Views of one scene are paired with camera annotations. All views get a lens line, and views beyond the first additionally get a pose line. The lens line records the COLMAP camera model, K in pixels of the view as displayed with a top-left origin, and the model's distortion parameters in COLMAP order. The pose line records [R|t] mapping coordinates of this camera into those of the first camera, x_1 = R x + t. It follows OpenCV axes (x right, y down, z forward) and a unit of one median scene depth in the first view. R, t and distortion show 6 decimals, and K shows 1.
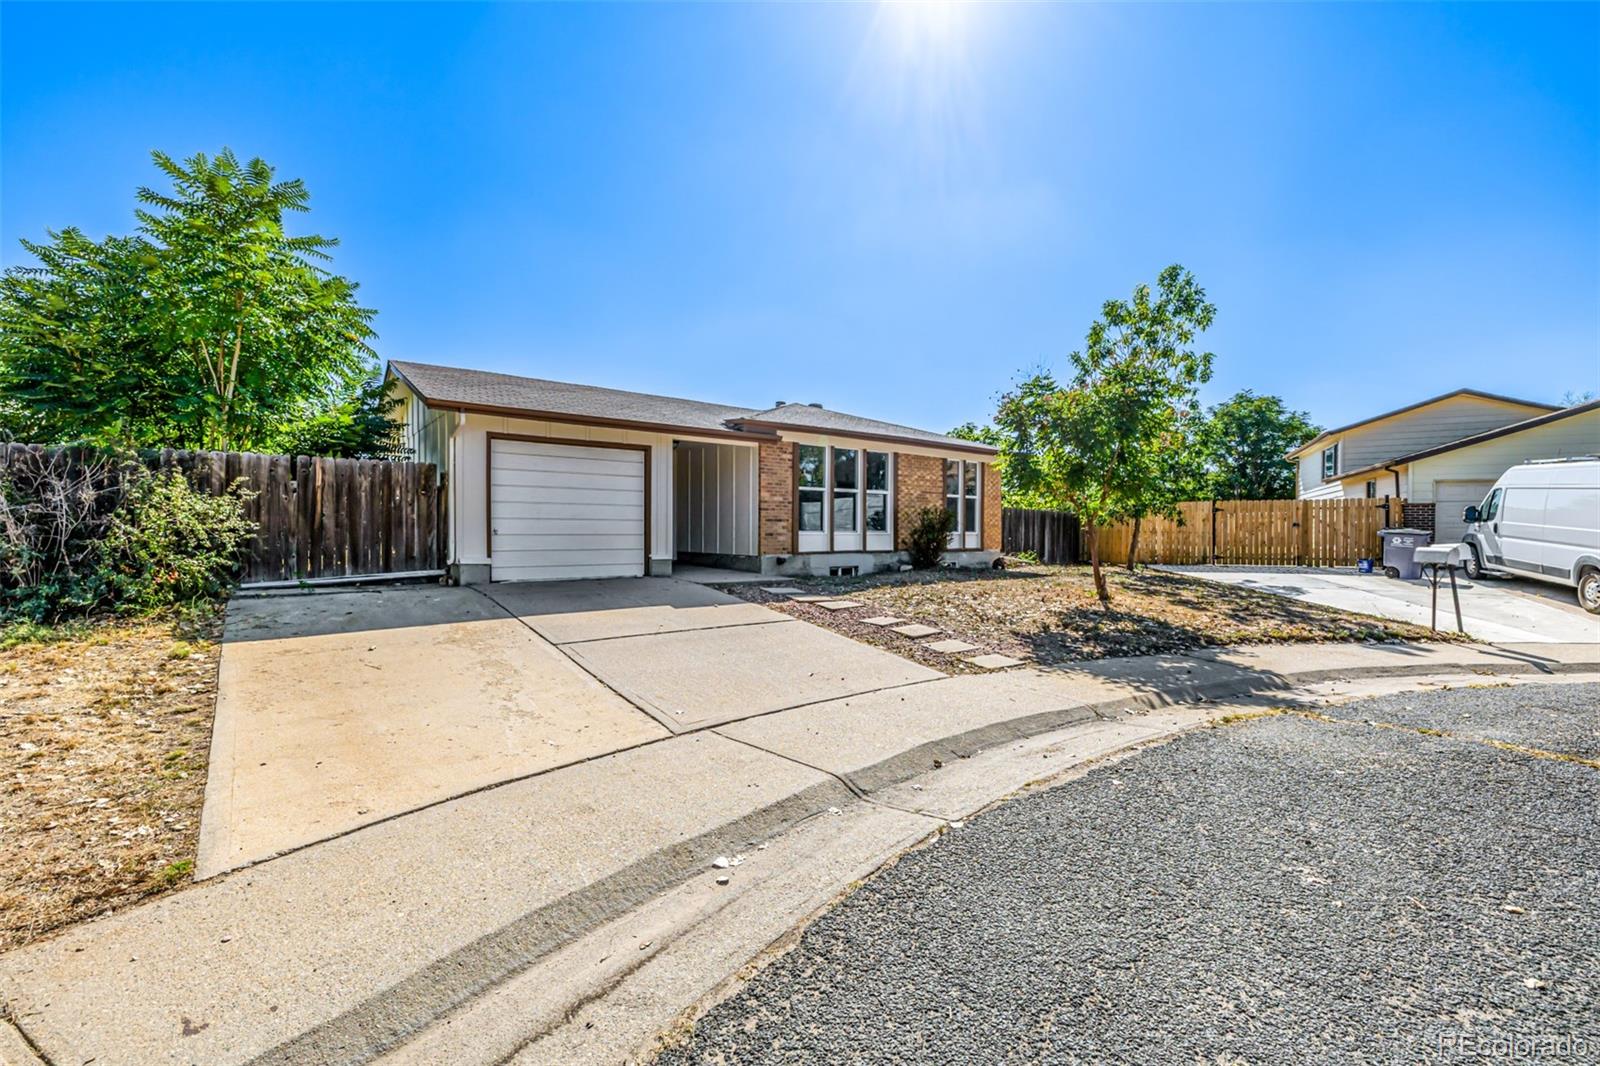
lens RADIAL K [[715.7, 0, 798.7], [0, 715.7, 530.9], [0, 0, 1]] dist [-0.011355, 0.000063]
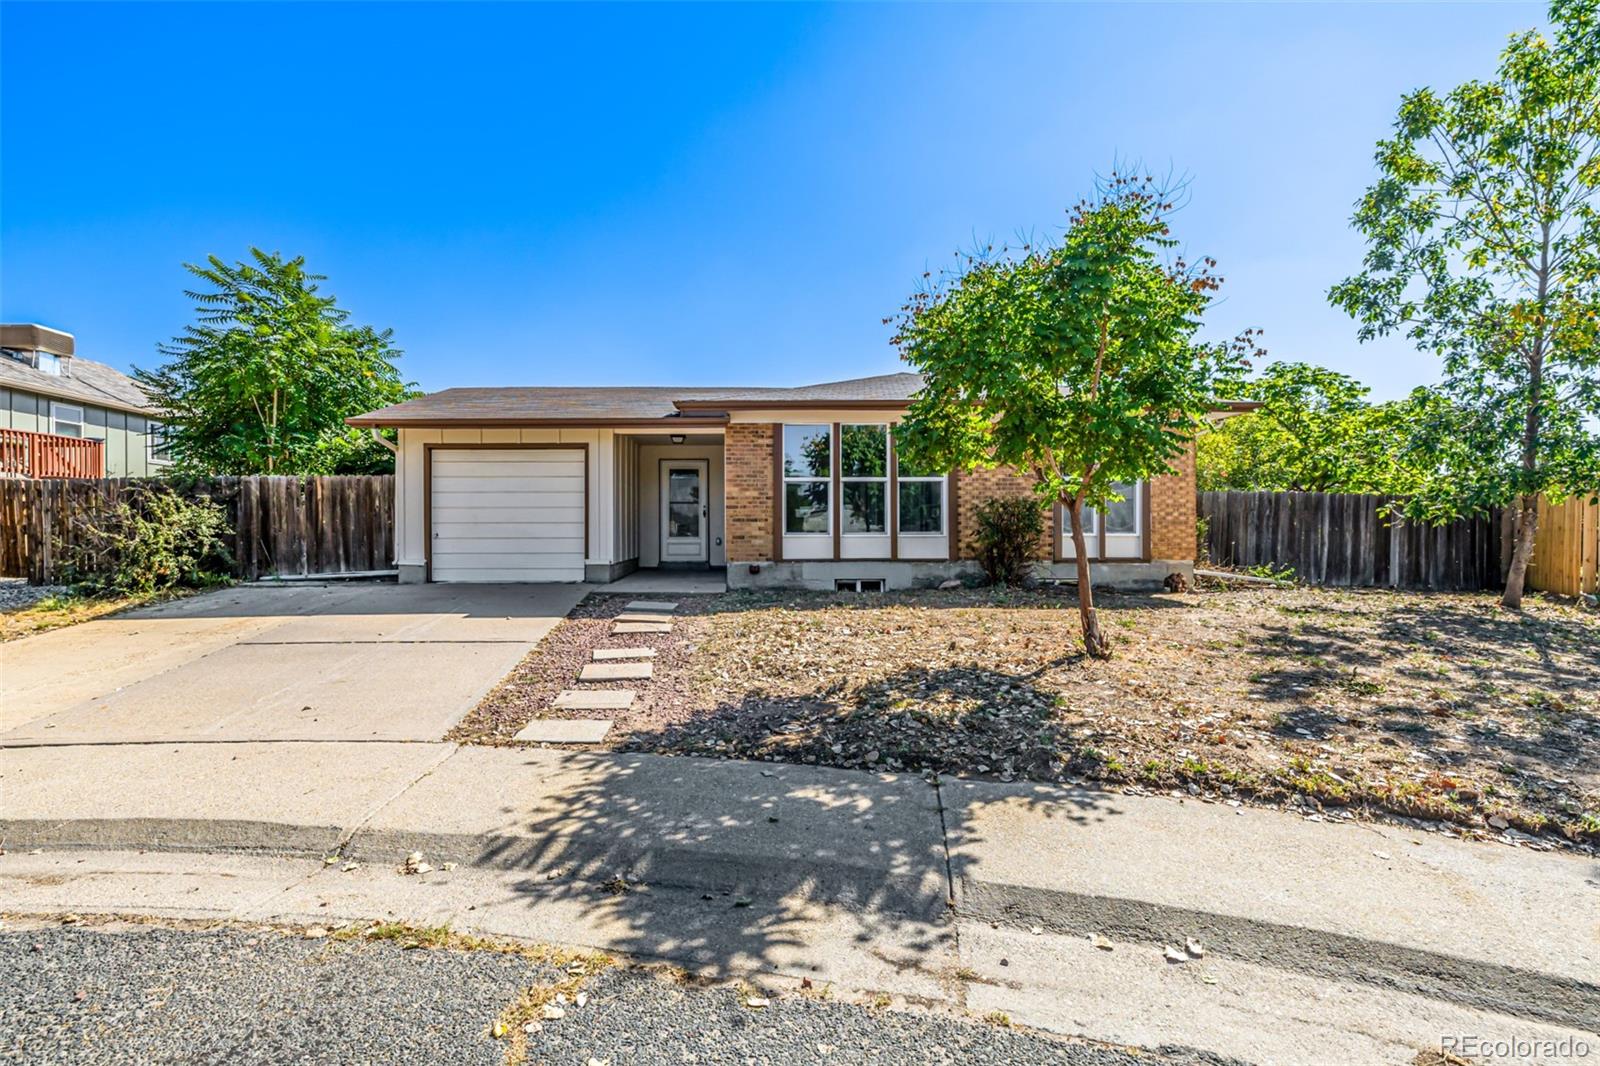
lens RADIAL K [[715.7, 0, 799.8], [0, 715.7, 539.1], [0, 0, 1]] dist [-0.011355, 0.000063]
pose [[0.781942, -0.002750, -0.623345, 0.591851], [0.004852, 0.999987, 0.001675, 0.006610], [0.623332, -0.004334, 0.781945, 0.440004]]
